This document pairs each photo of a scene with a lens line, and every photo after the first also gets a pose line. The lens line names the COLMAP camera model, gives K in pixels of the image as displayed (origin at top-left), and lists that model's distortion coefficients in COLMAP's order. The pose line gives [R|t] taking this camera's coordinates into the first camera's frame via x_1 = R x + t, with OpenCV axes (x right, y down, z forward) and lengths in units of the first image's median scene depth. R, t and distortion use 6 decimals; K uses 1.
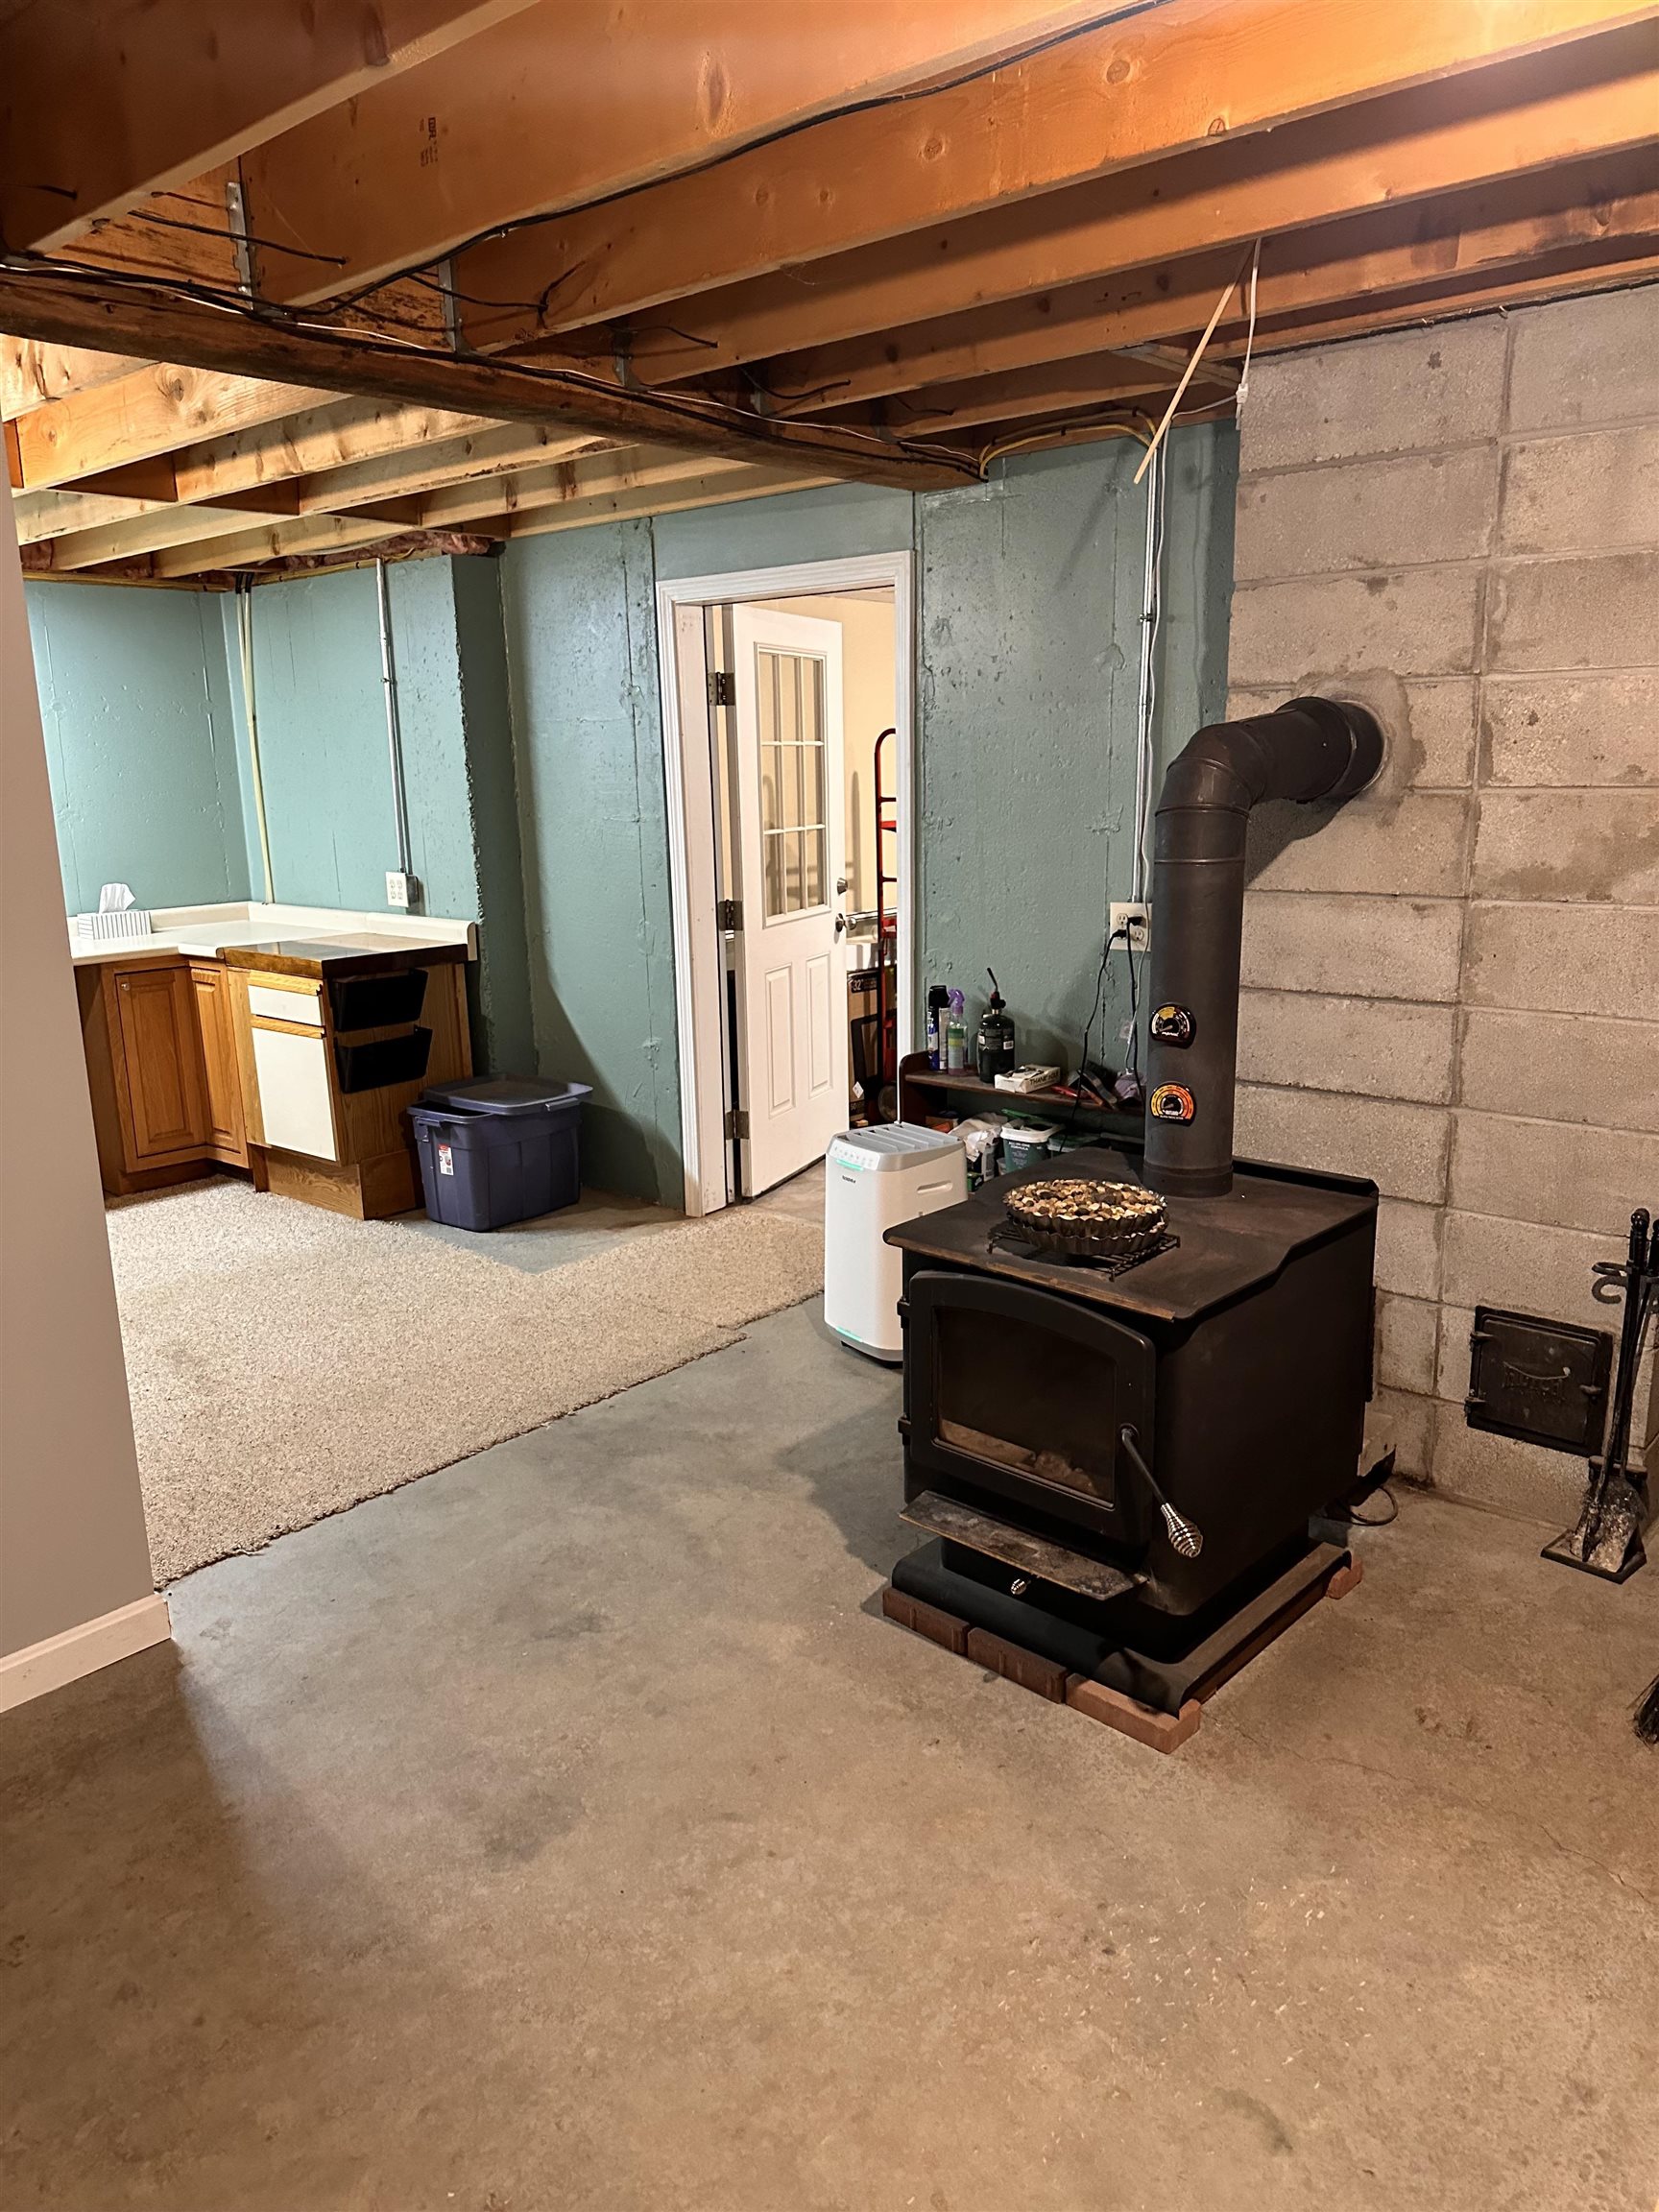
lens RADIAL K [[1546.2, 0, 829.5], [0, 1546.2, 1106.0], [0, 0, 1]] dist [0.156720, -0.301362]
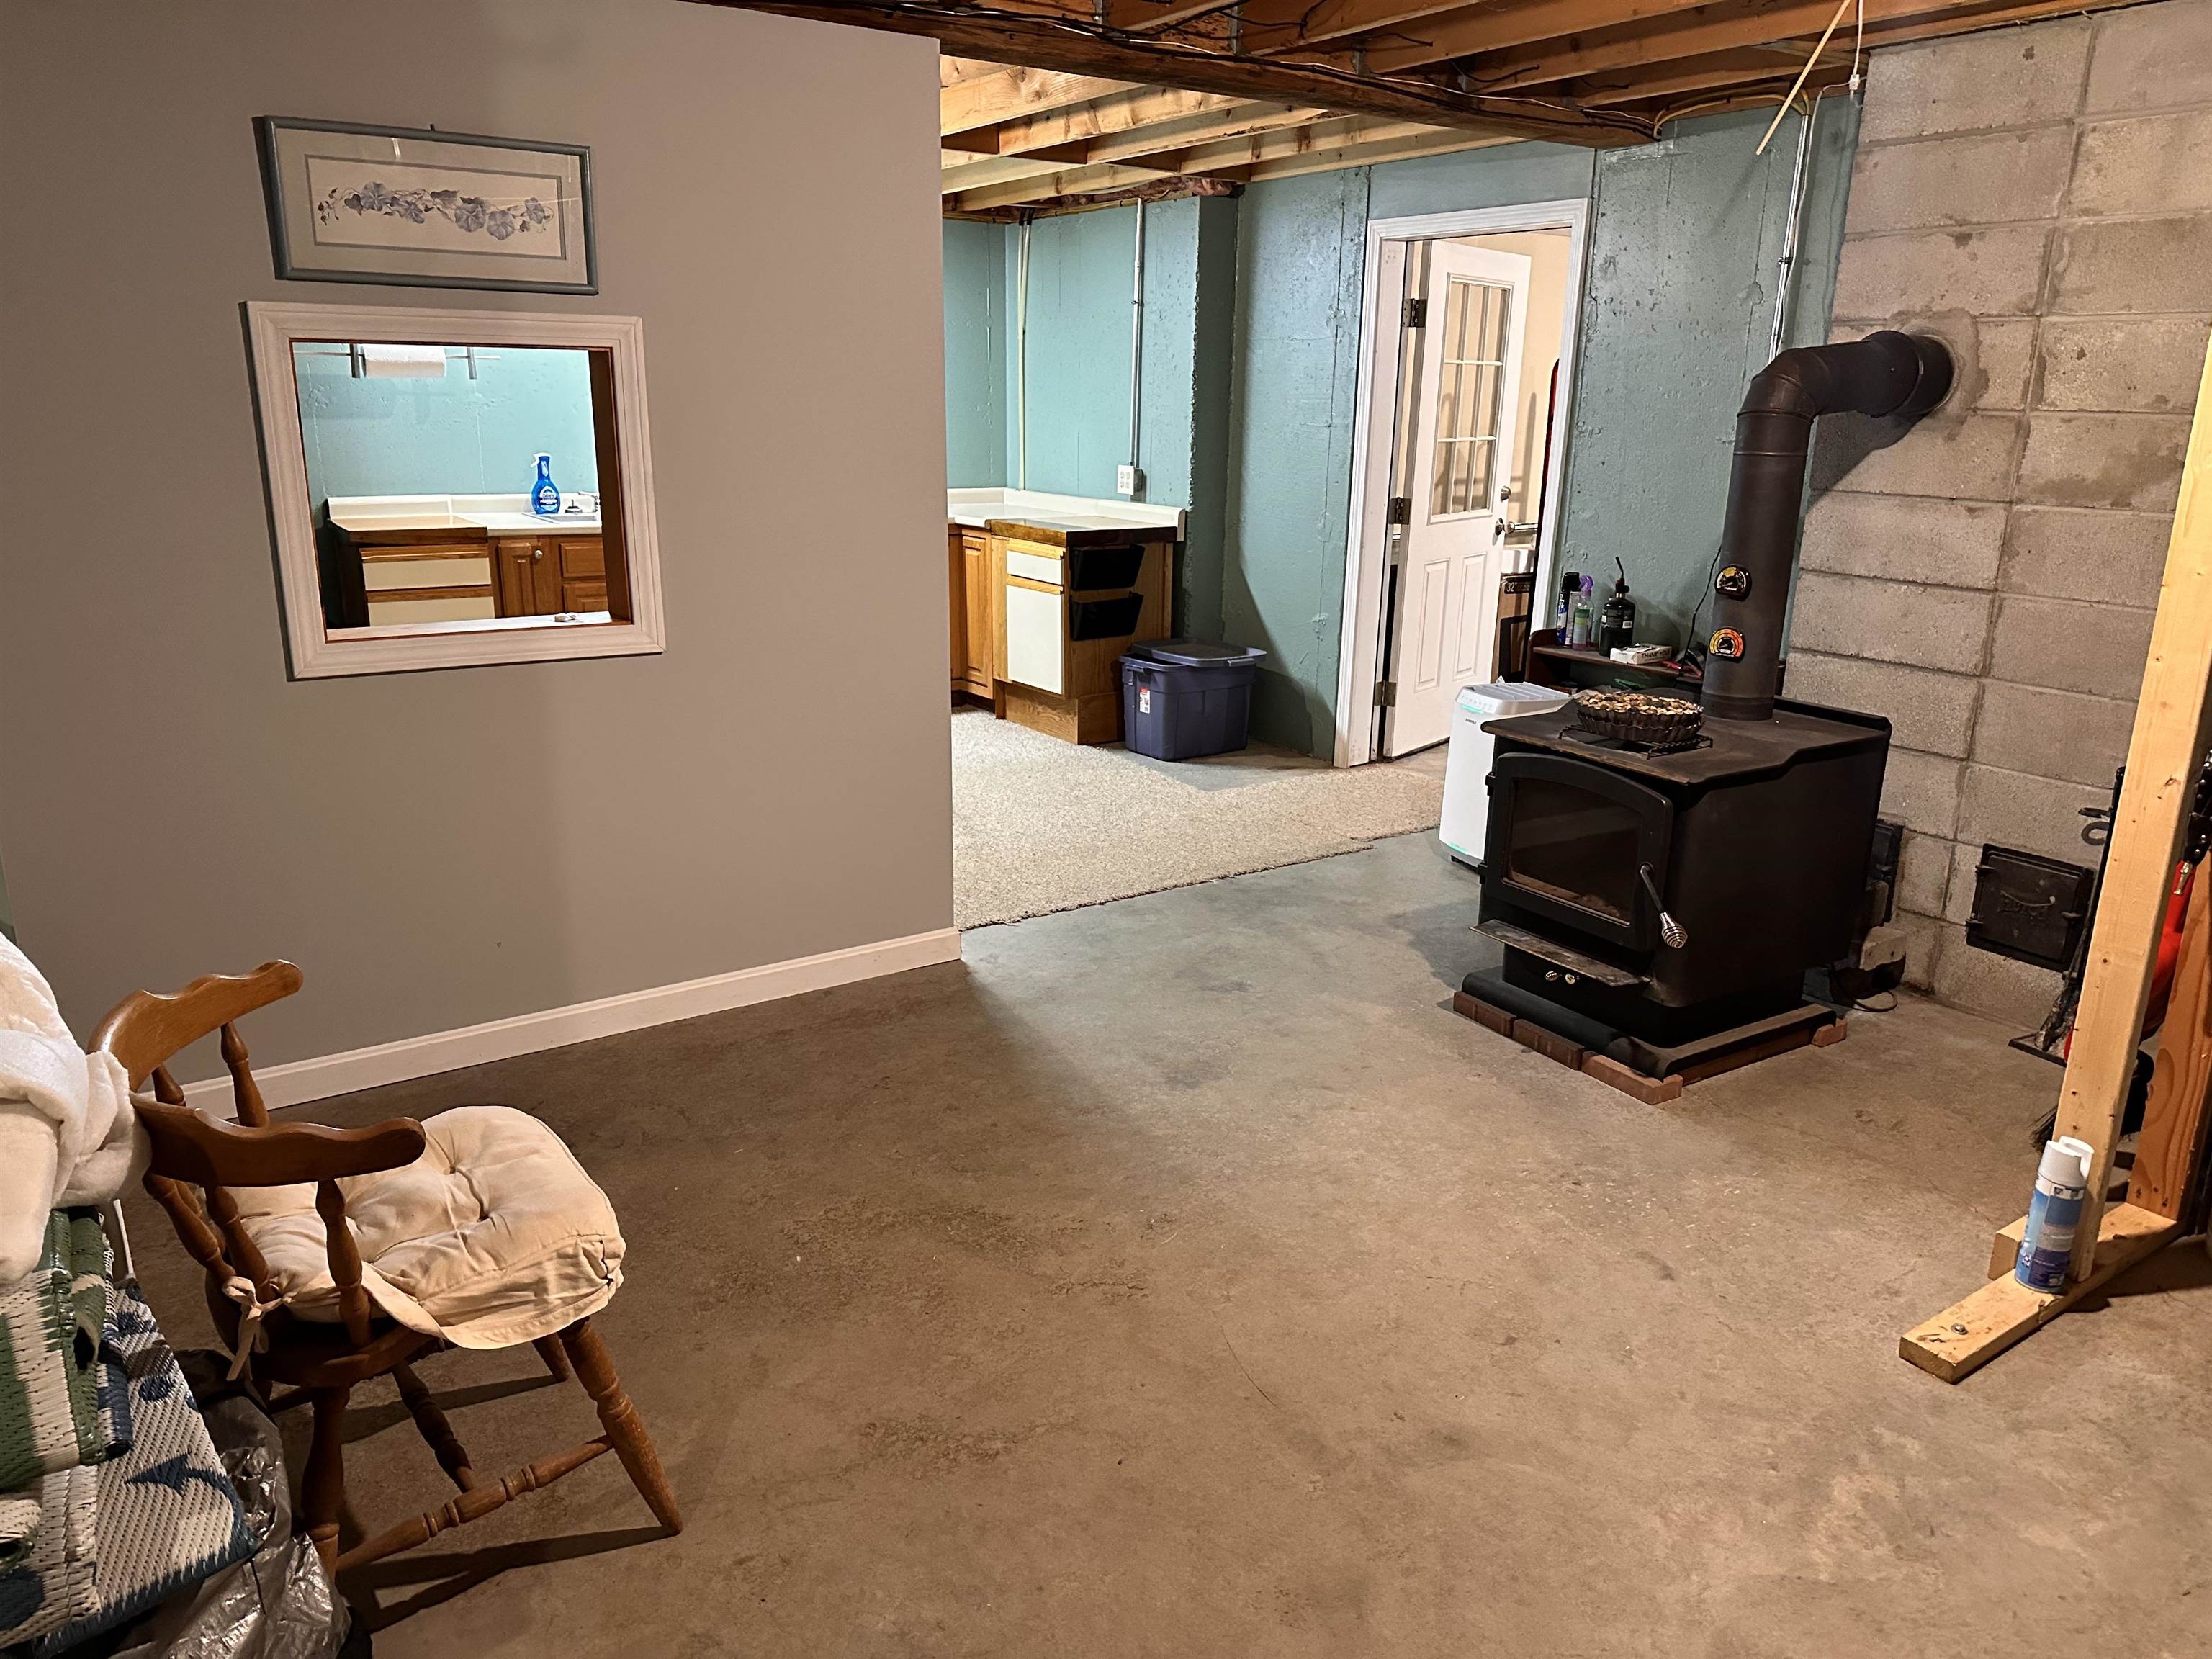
lens RADIAL K [[1546.2, 0, 1106.0], [0, 1546.2, 829.5], [0, 0, 1]] dist [0.156720, -0.301362]
pose [[0.966049, 0.105186, -0.235977, 0.030869], [-0.092139, 0.993577, 0.065684, 0.072892], [0.241370, -0.041711, 0.969536, -0.254298]]
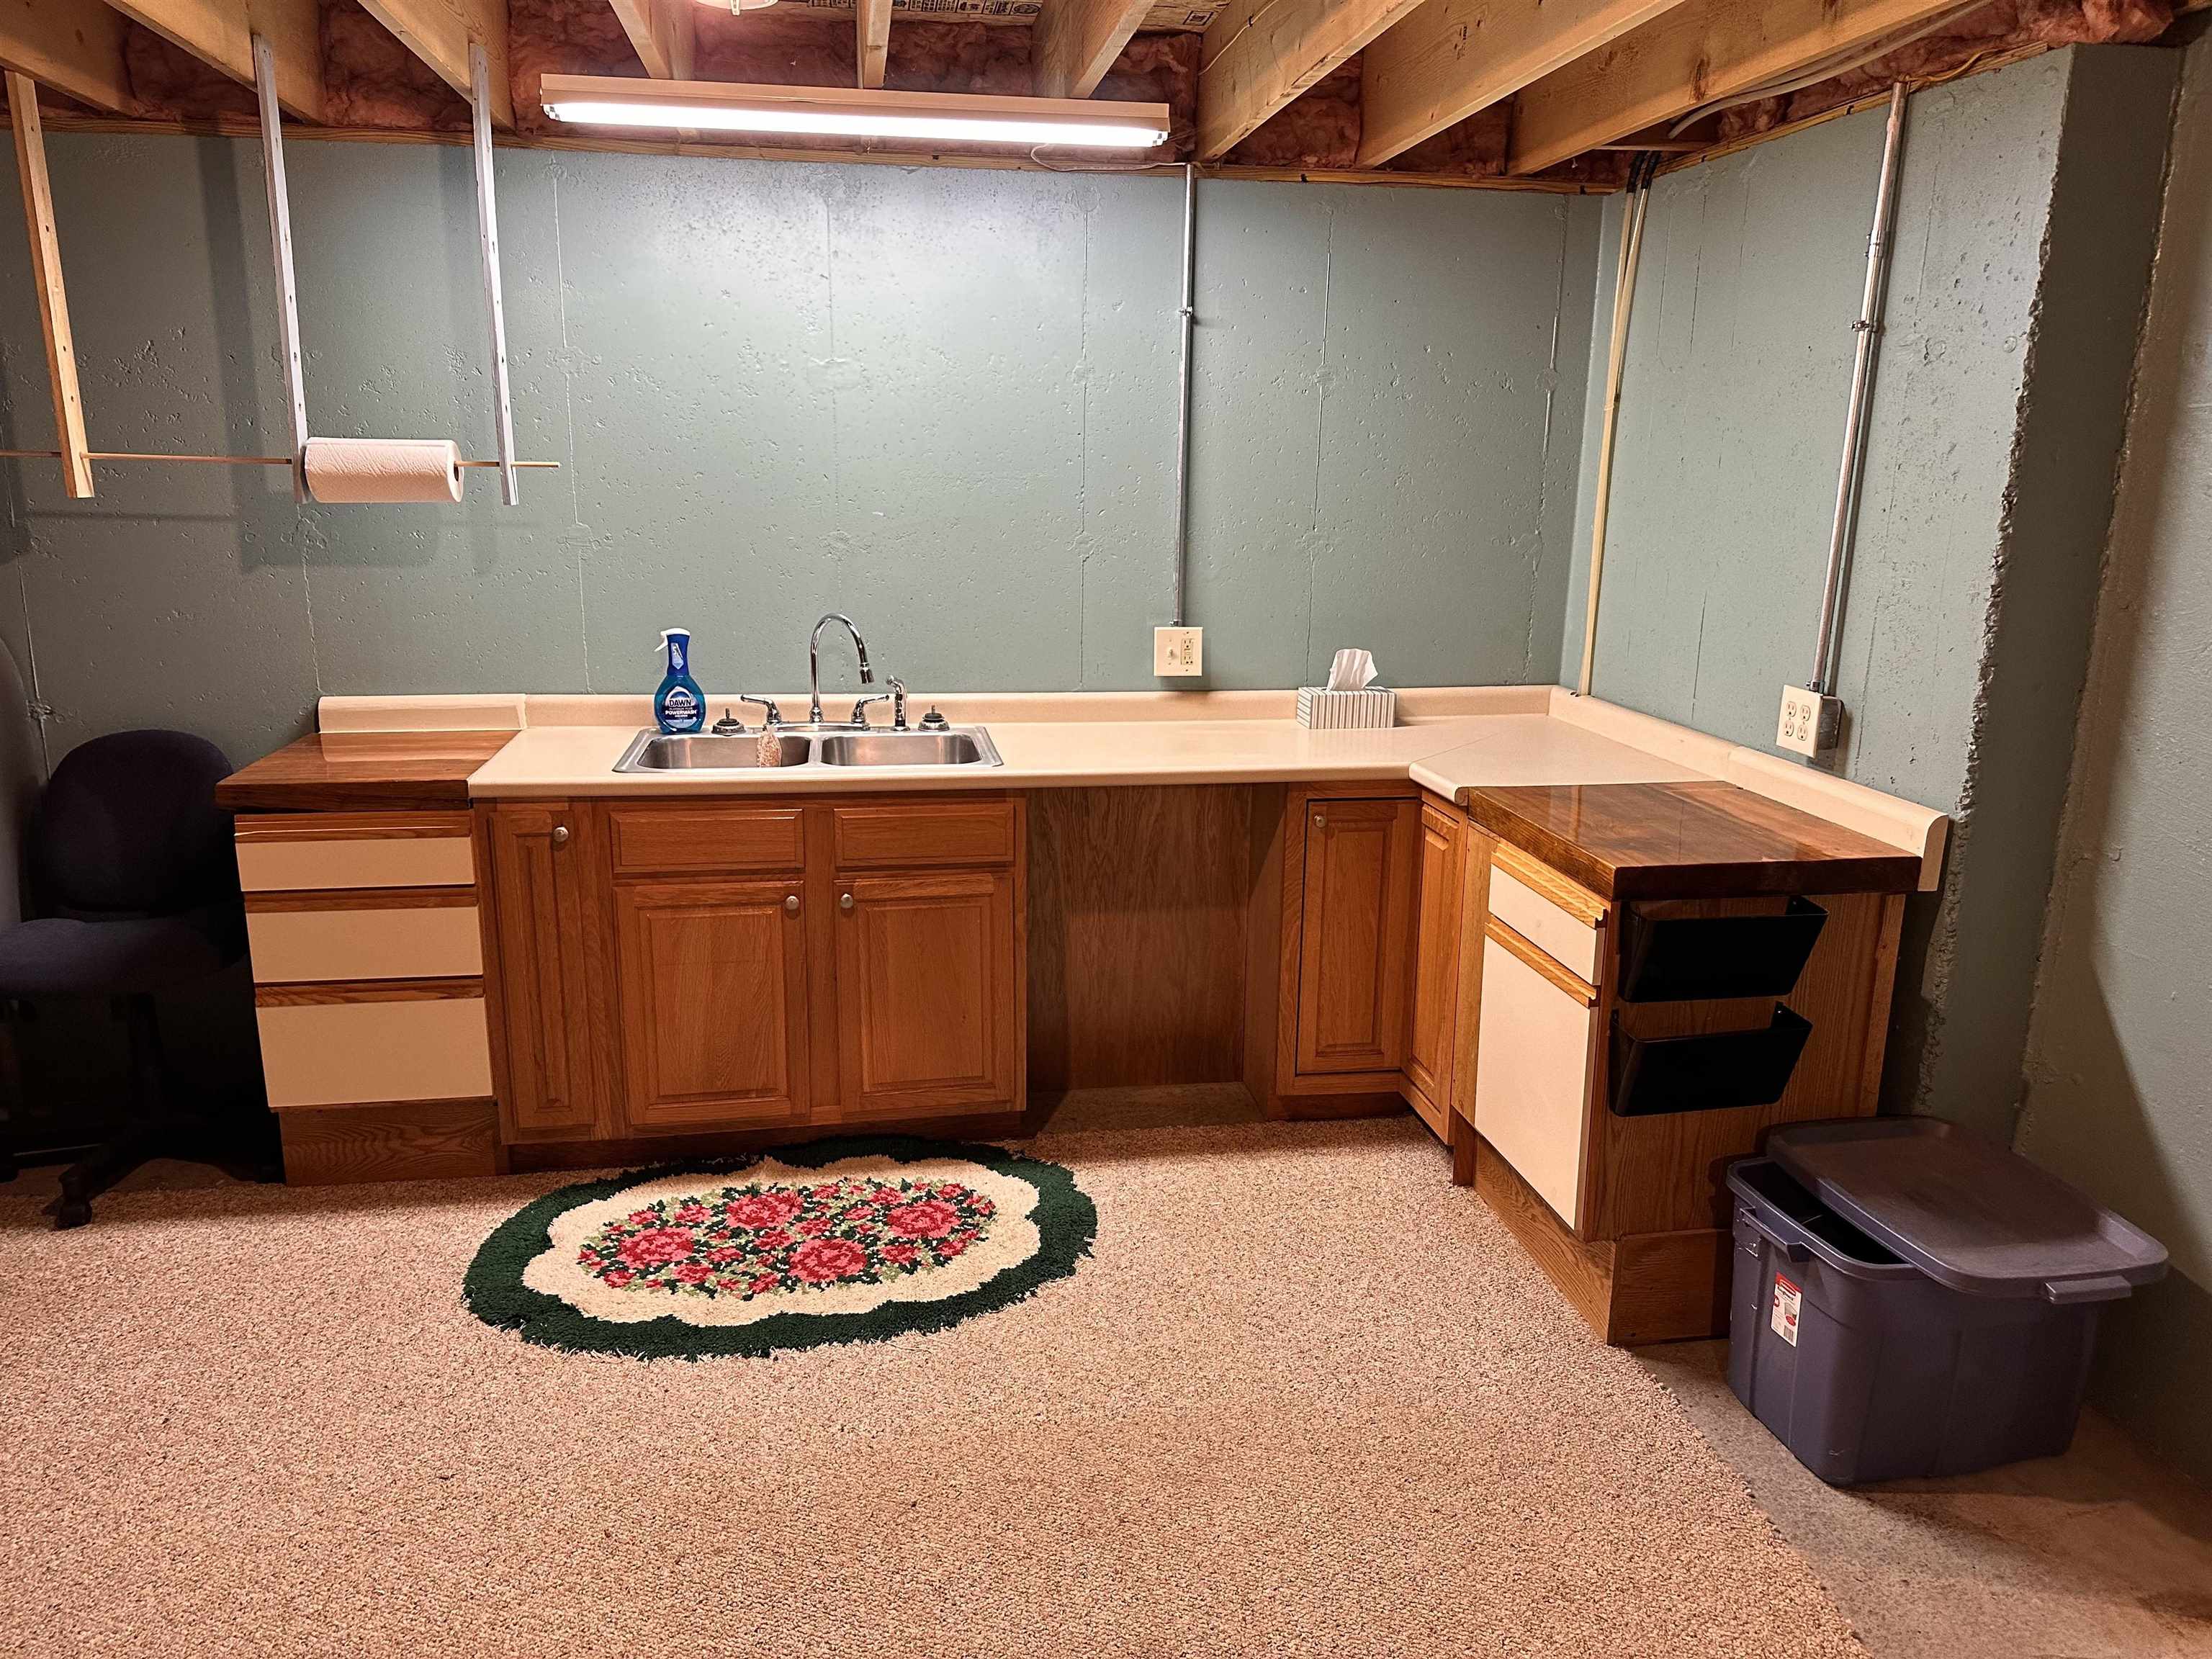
lens RADIAL K [[1542.8, 0, 1095.1], [0, 1542.8, 815.9], [0, 0, 1]] dist [0.036822, -0.053715]
pose [[0.767767, 0.181435, -0.614504, -0.177747], [-0.168599, 0.982479, 0.079432, -0.147269], [0.618149, 0.042619, 0.784905, 0.601070]]
